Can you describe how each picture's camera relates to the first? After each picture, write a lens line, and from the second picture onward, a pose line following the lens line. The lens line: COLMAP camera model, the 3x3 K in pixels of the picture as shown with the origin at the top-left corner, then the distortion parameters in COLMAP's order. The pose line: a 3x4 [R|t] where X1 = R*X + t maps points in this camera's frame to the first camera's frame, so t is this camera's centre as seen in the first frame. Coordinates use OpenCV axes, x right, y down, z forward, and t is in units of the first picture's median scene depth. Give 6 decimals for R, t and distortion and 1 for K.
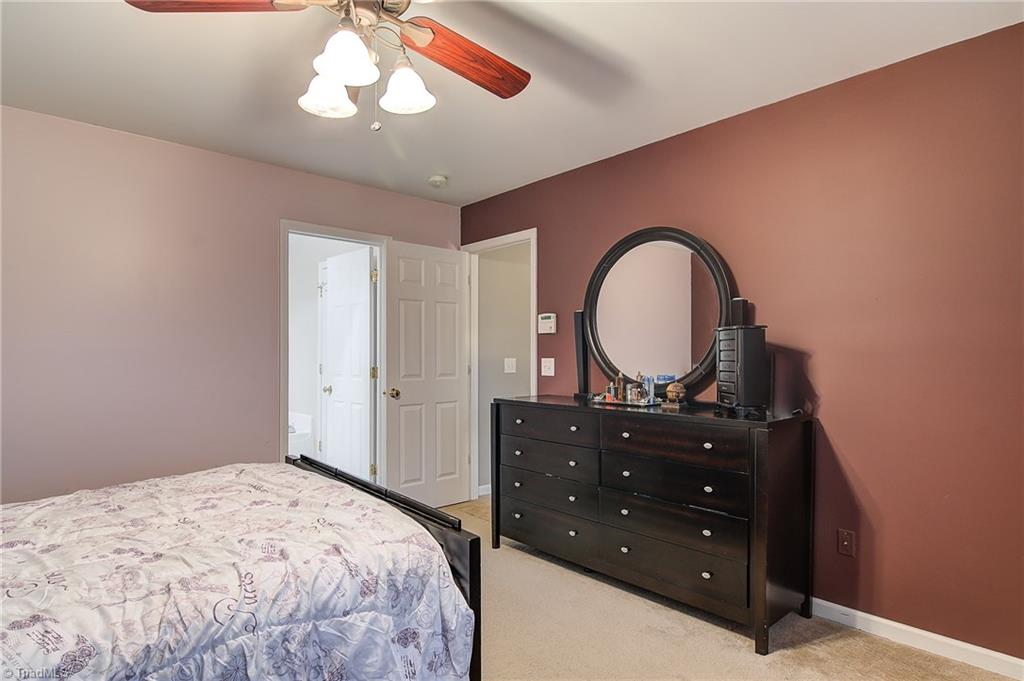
lens RADIAL K [[550.2, 0, 511.5], [0, 550.2, 355.8], [0, 0, 1]] dist [-0.001682, -0.001231]
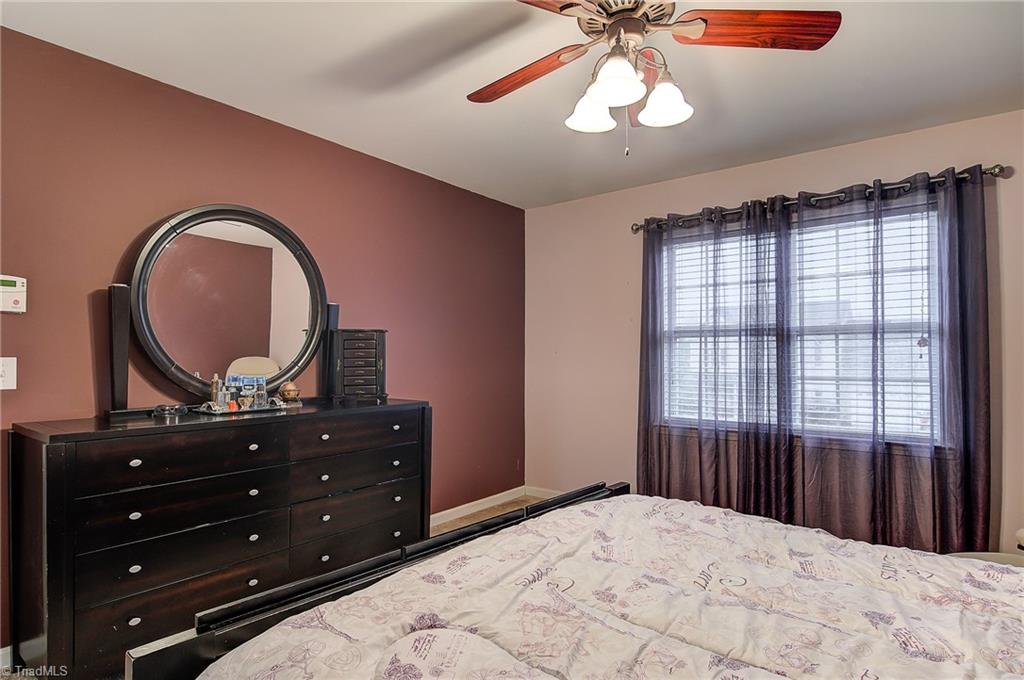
lens RADIAL K [[550.2, 0, 511.5], [0, 550.2, 355.3], [0, 0, 1]] dist [-0.001682, -0.001231]
pose [[-0.171484, -0.004760, 0.985175, -0.880447], [-0.000660, 0.999989, 0.004717, -0.001424], [-0.985187, 0.000158, -0.171485, 0.958048]]
